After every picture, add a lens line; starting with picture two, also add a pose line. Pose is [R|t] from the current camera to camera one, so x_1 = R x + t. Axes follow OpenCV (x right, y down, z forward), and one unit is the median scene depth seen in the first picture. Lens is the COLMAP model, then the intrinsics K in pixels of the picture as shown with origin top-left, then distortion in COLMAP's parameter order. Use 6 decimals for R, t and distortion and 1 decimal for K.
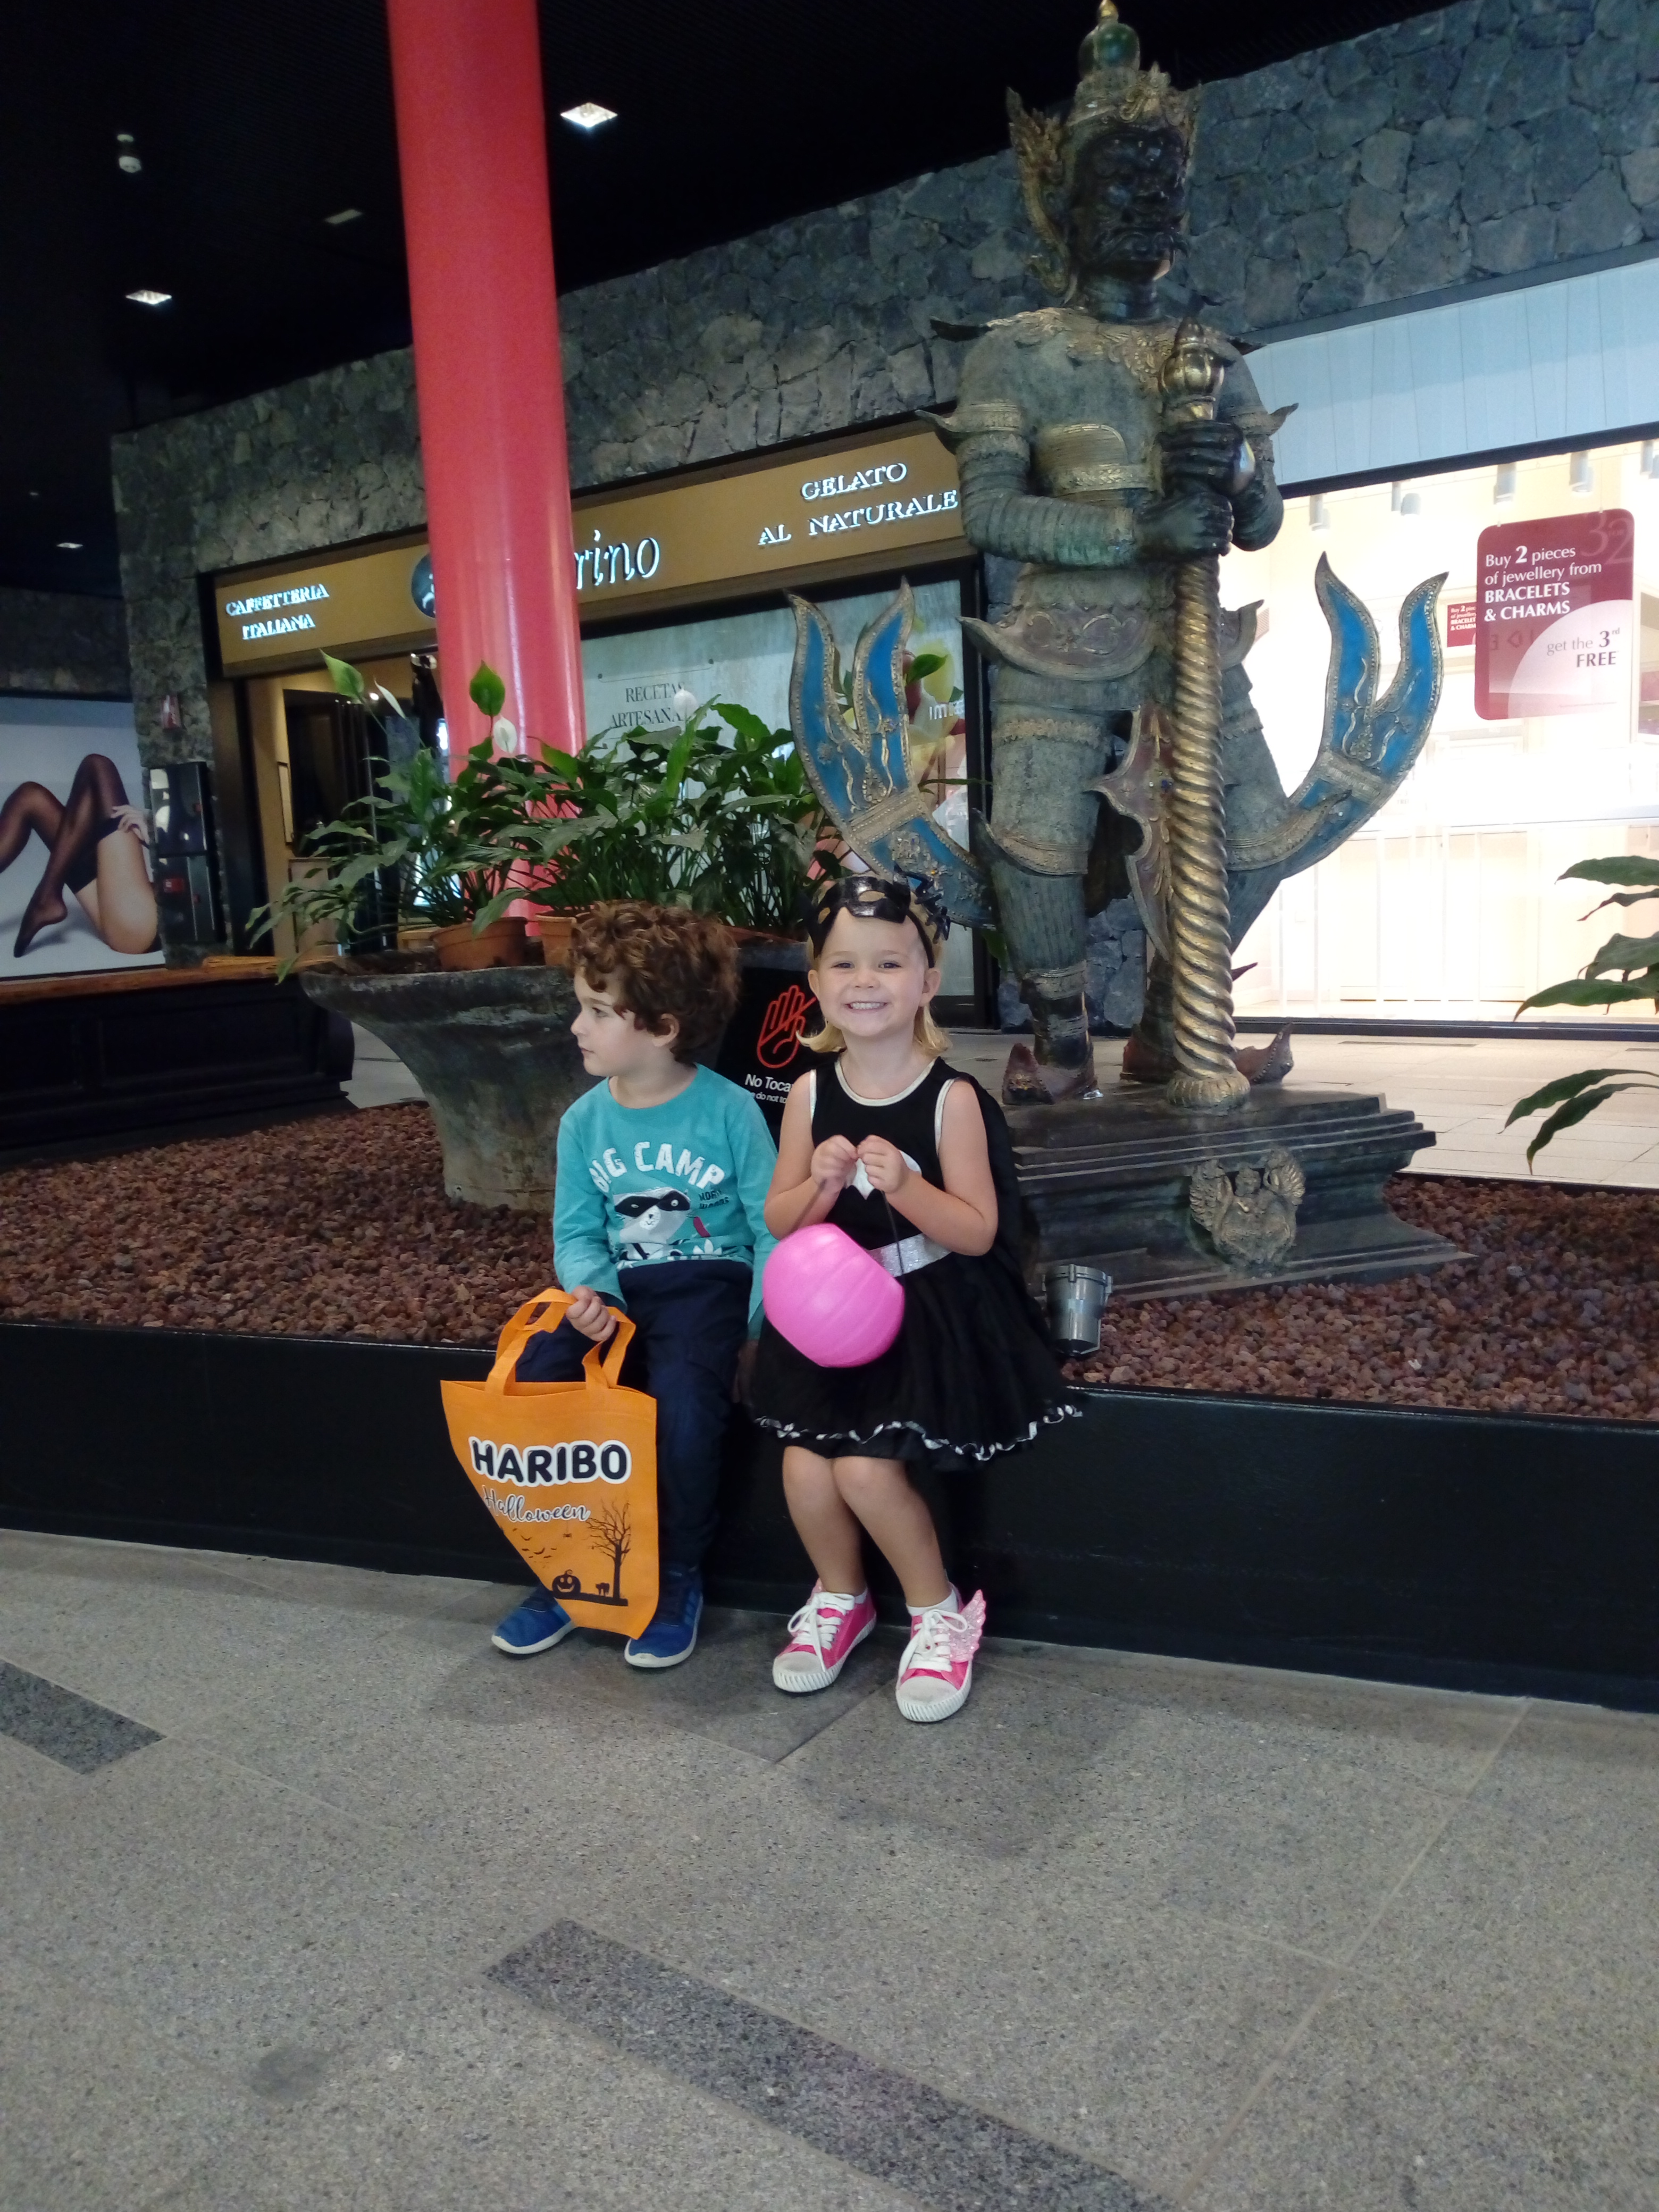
lens RADIAL K [[1712.0, 0, 829.5], [0, 1712.0, 1106.0], [0, 0, 1]] dist [0.033523, -0.044398]
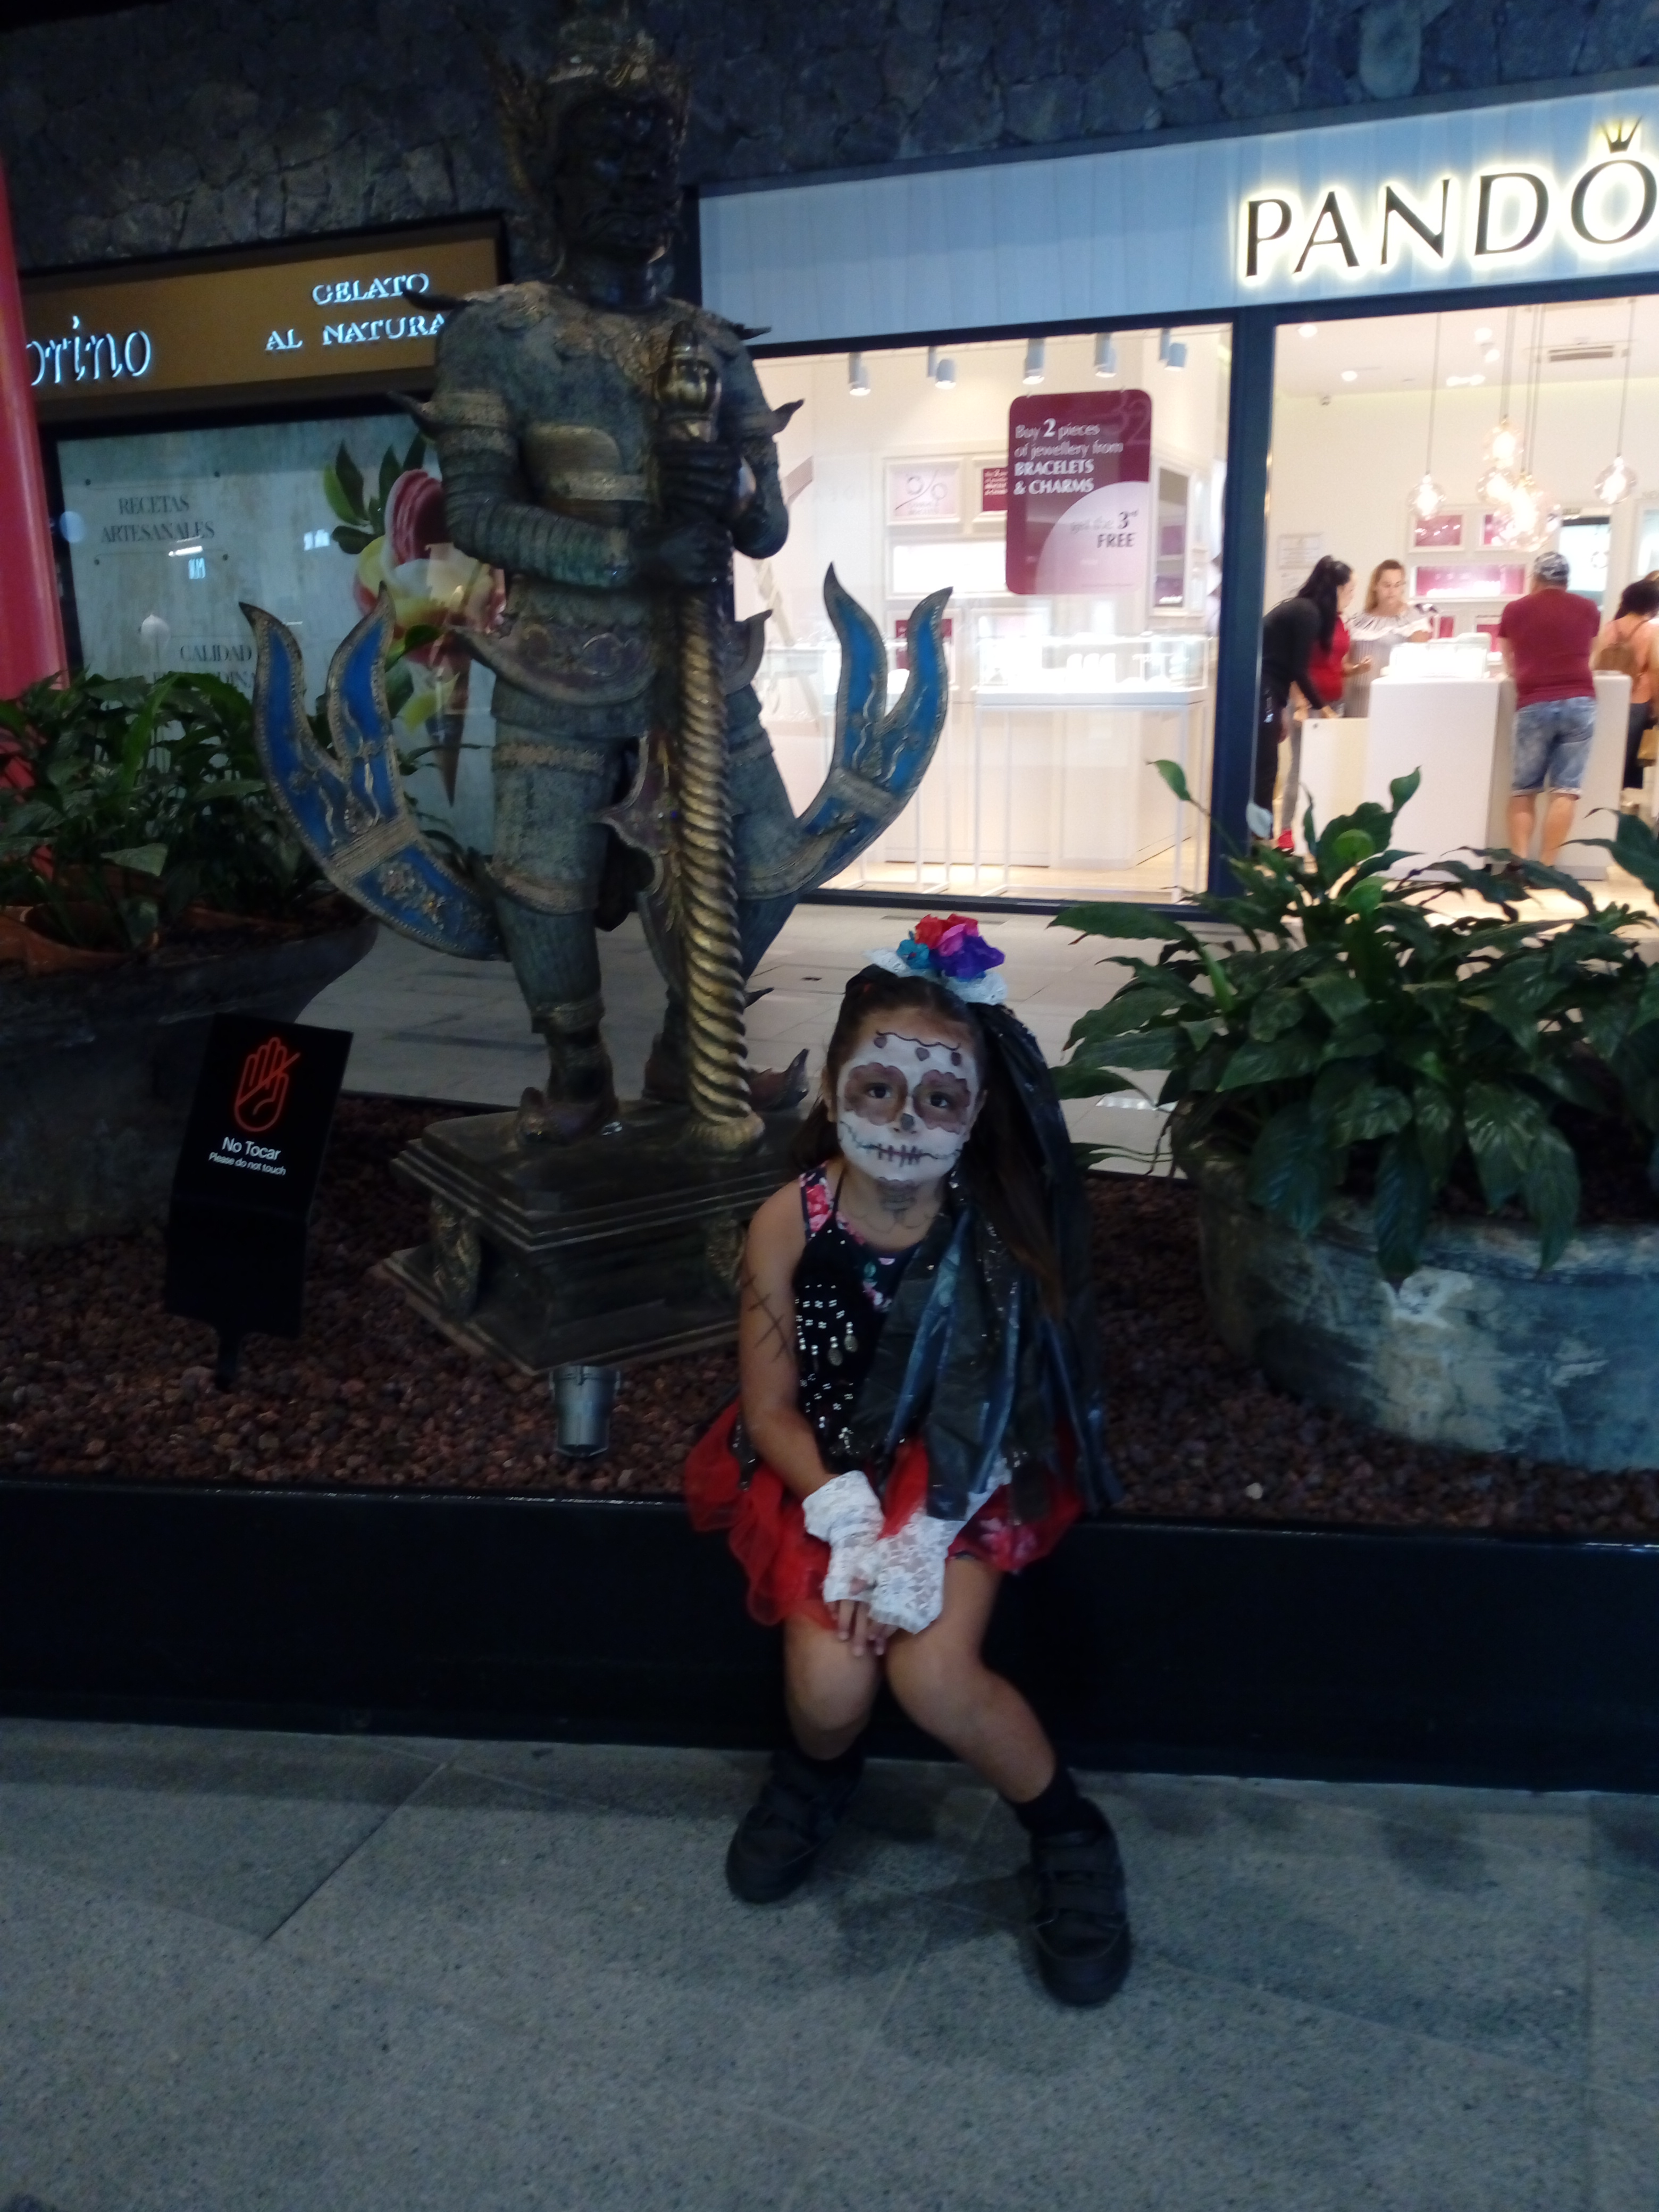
lens RADIAL K [[1692.0, 0, 829.5], [0, 1692.0, 1106.0], [0, 0, 1]] dist [0.105141, -0.181069]
pose [[0.968578, -0.035587, 0.246152, 0.039760], [0.007117, 0.993270, 0.115600, -0.135471], [-0.248610, -0.110215, 0.962313, 0.041234]]
